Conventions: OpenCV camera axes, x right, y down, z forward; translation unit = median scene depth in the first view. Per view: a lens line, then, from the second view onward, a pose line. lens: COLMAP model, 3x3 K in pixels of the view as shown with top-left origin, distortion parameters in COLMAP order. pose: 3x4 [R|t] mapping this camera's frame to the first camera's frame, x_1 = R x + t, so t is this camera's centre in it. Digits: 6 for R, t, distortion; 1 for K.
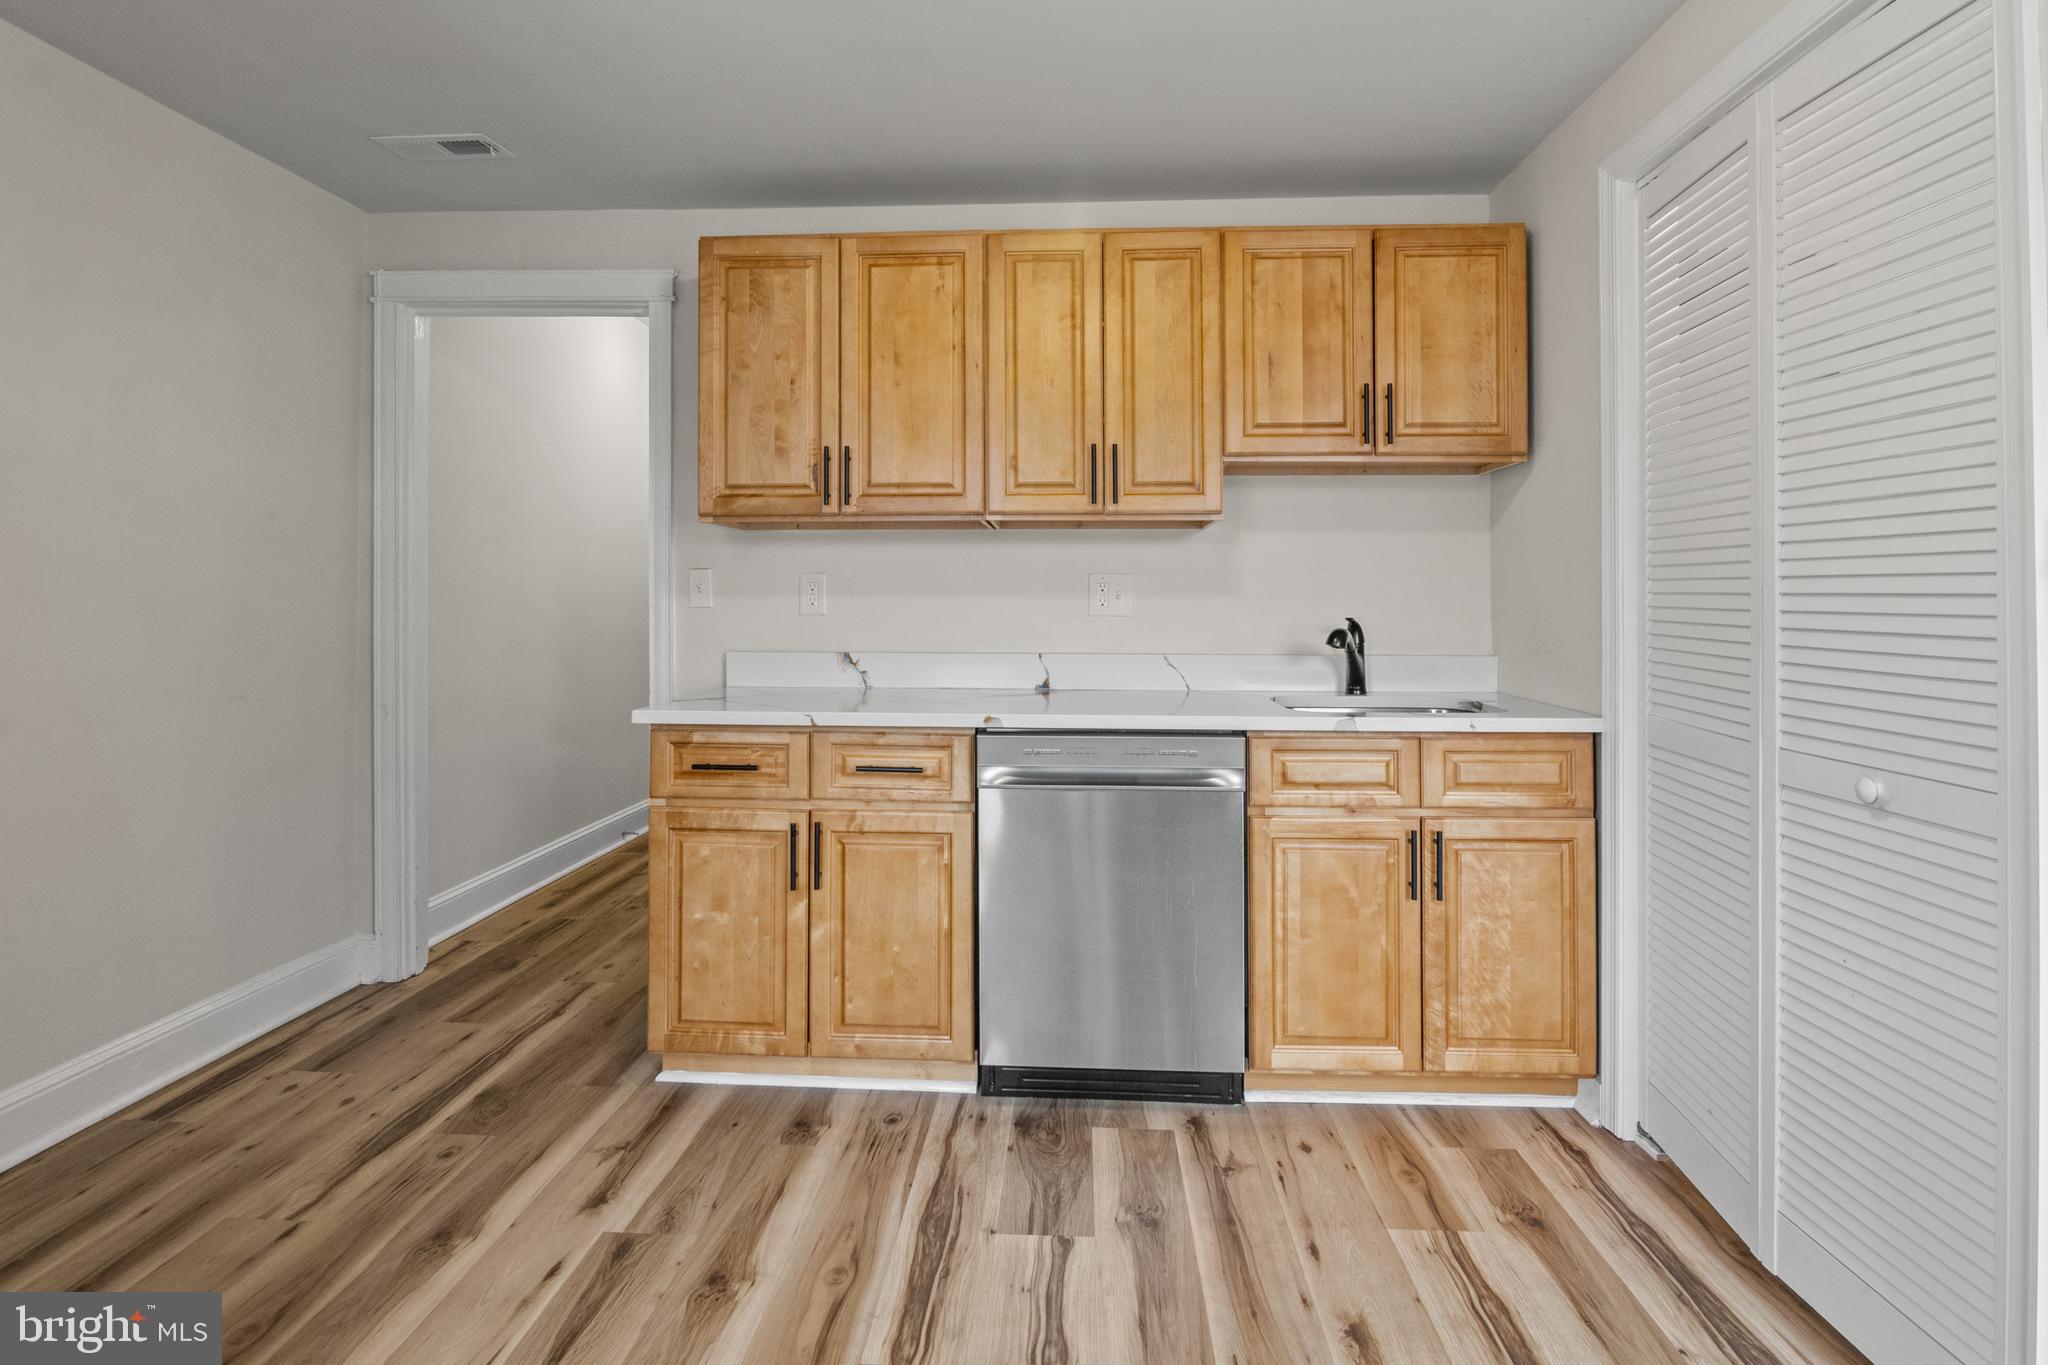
lens RADIAL K [[1025.8, 0, 1028.1], [0, 1025.8, 595.0], [0, 0, 1]] dist [-0.008882, -0.001271]
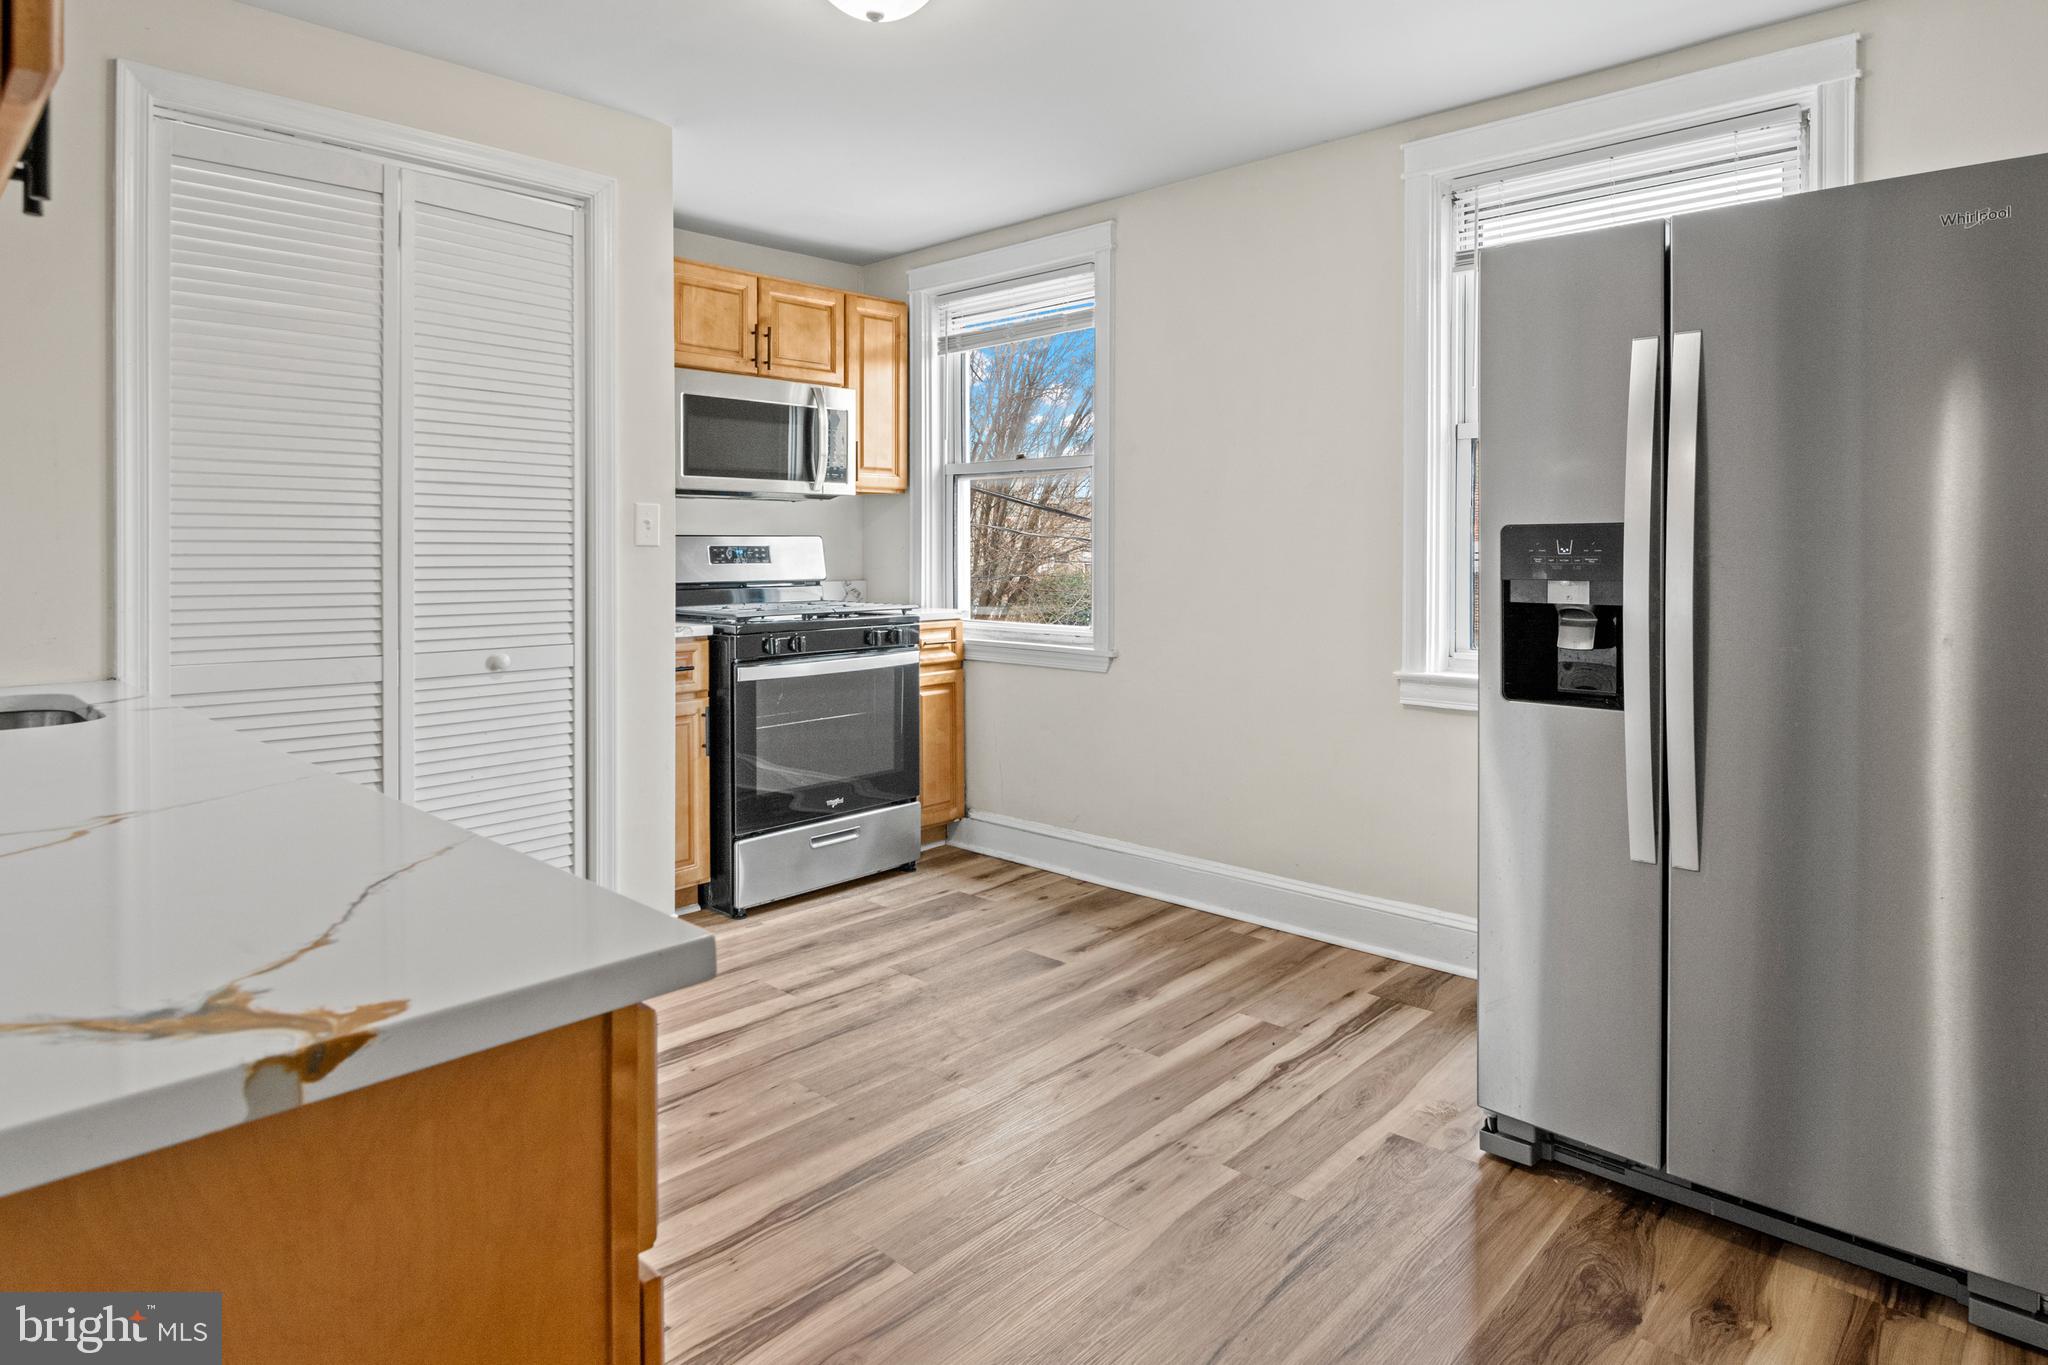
lens RADIAL K [[1147.2, 0, 1040.5], [0, 1147.2, 559.3], [0, 0, 1]] dist [0.002347, -0.016073]
pose [[-0.771383, -0.007299, 0.636329, -0.663256], [-0.001587, 0.999953, 0.009545, 0.003683], [-0.636369, 0.006353, -0.771358, 1.197556]]
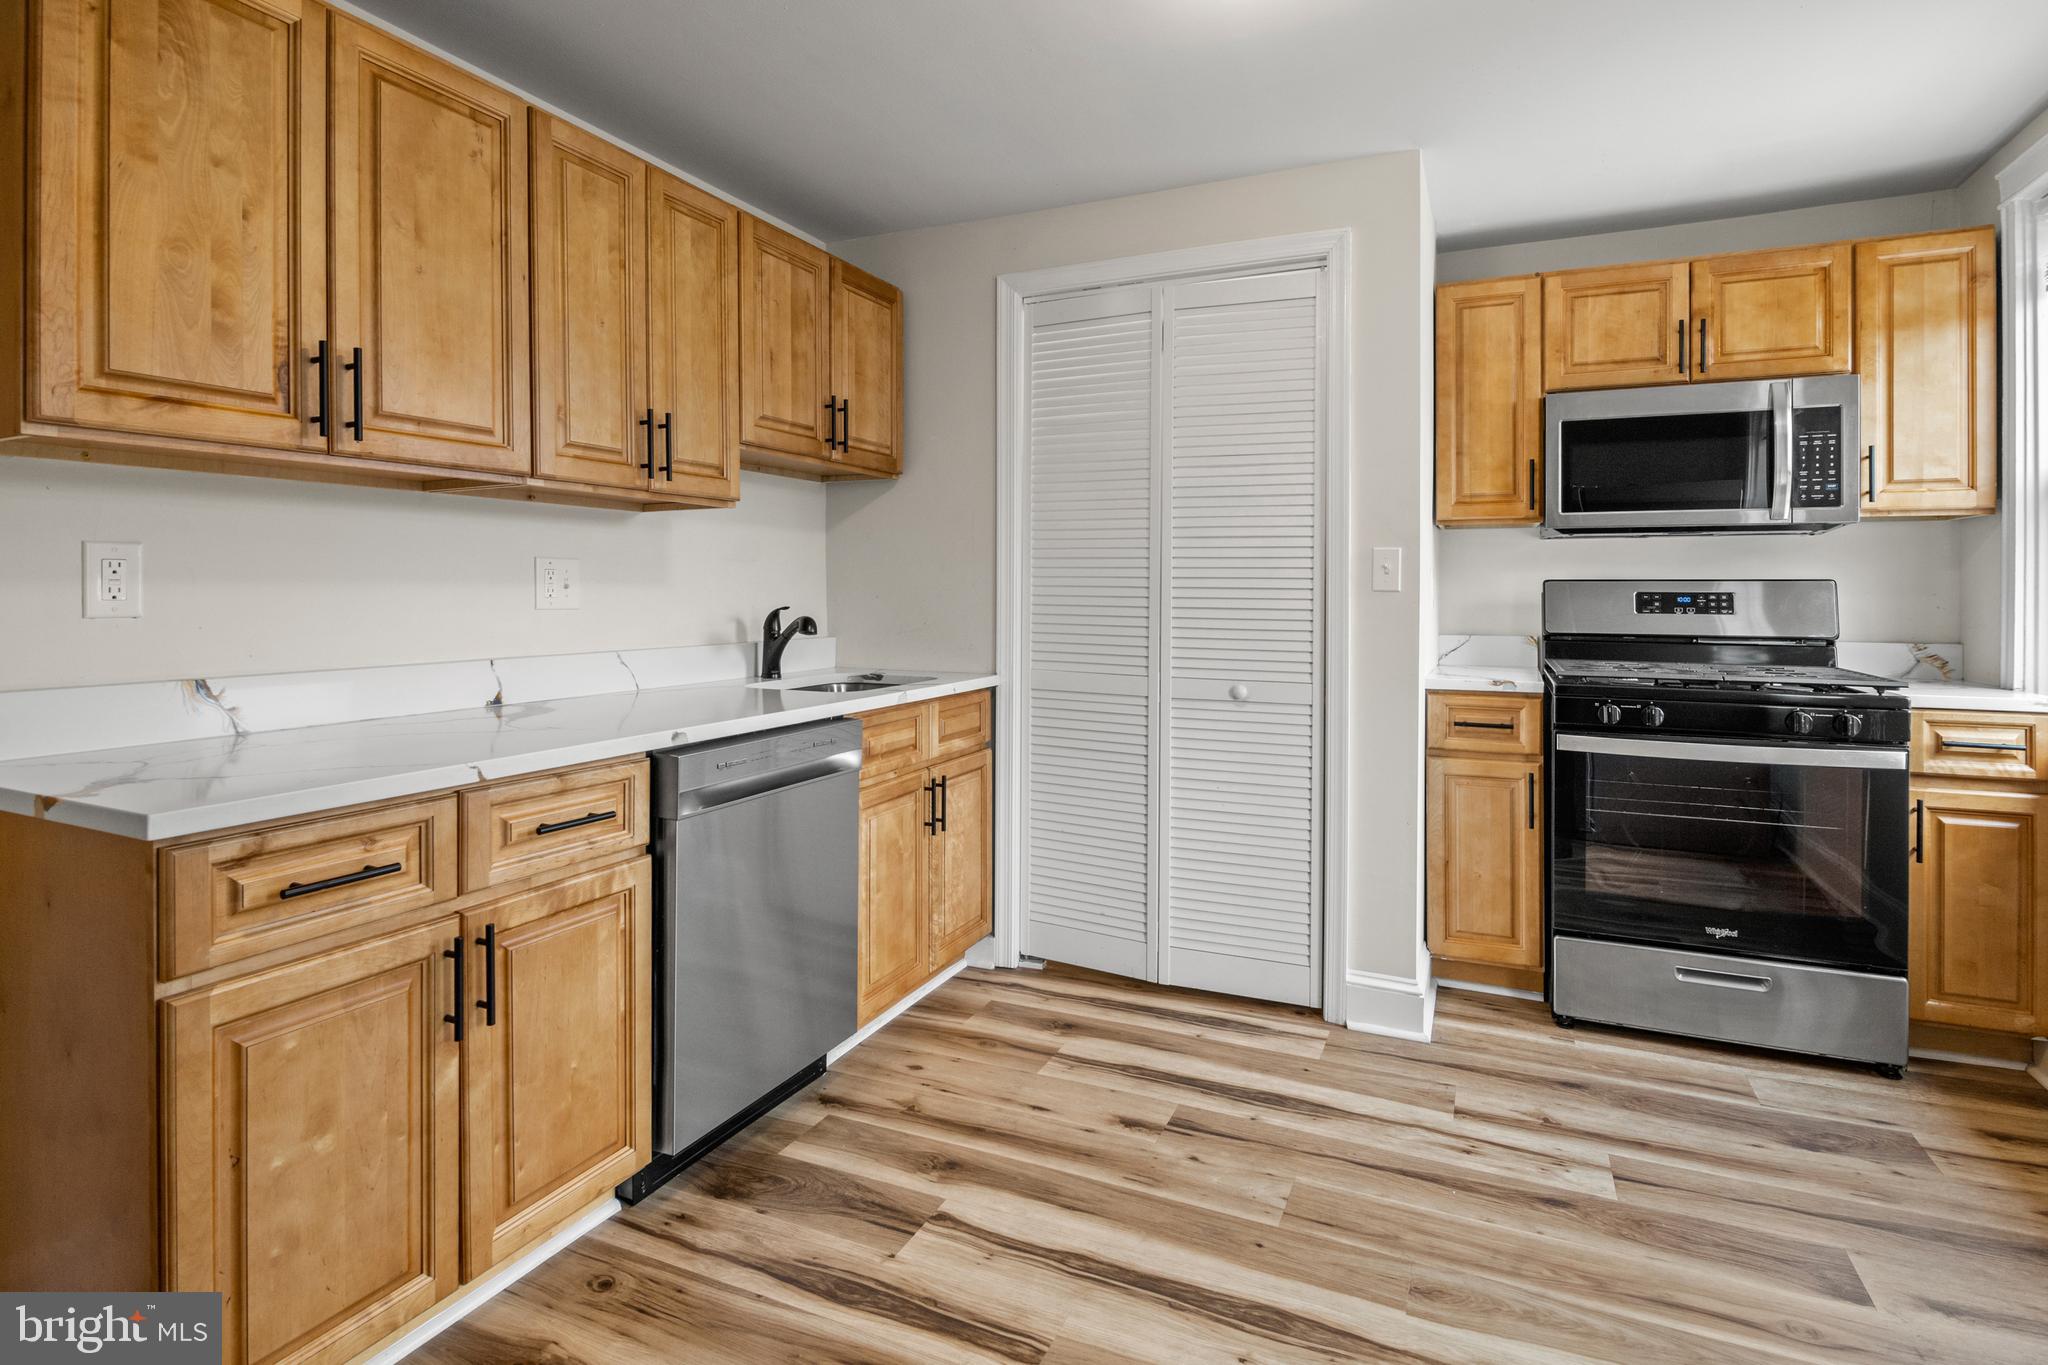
lens RADIAL K [[1025.8, 0, 1028.1], [0, 1025.8, 595.0], [0, 0, 1]] dist [-0.008882, -0.001271]
pose [[0.365839, -0.005599, 0.930661, -0.690850], [-0.007093, 0.999936, 0.008804, -0.001130], [-0.930651, -0.009822, 0.365776, 0.429426]]
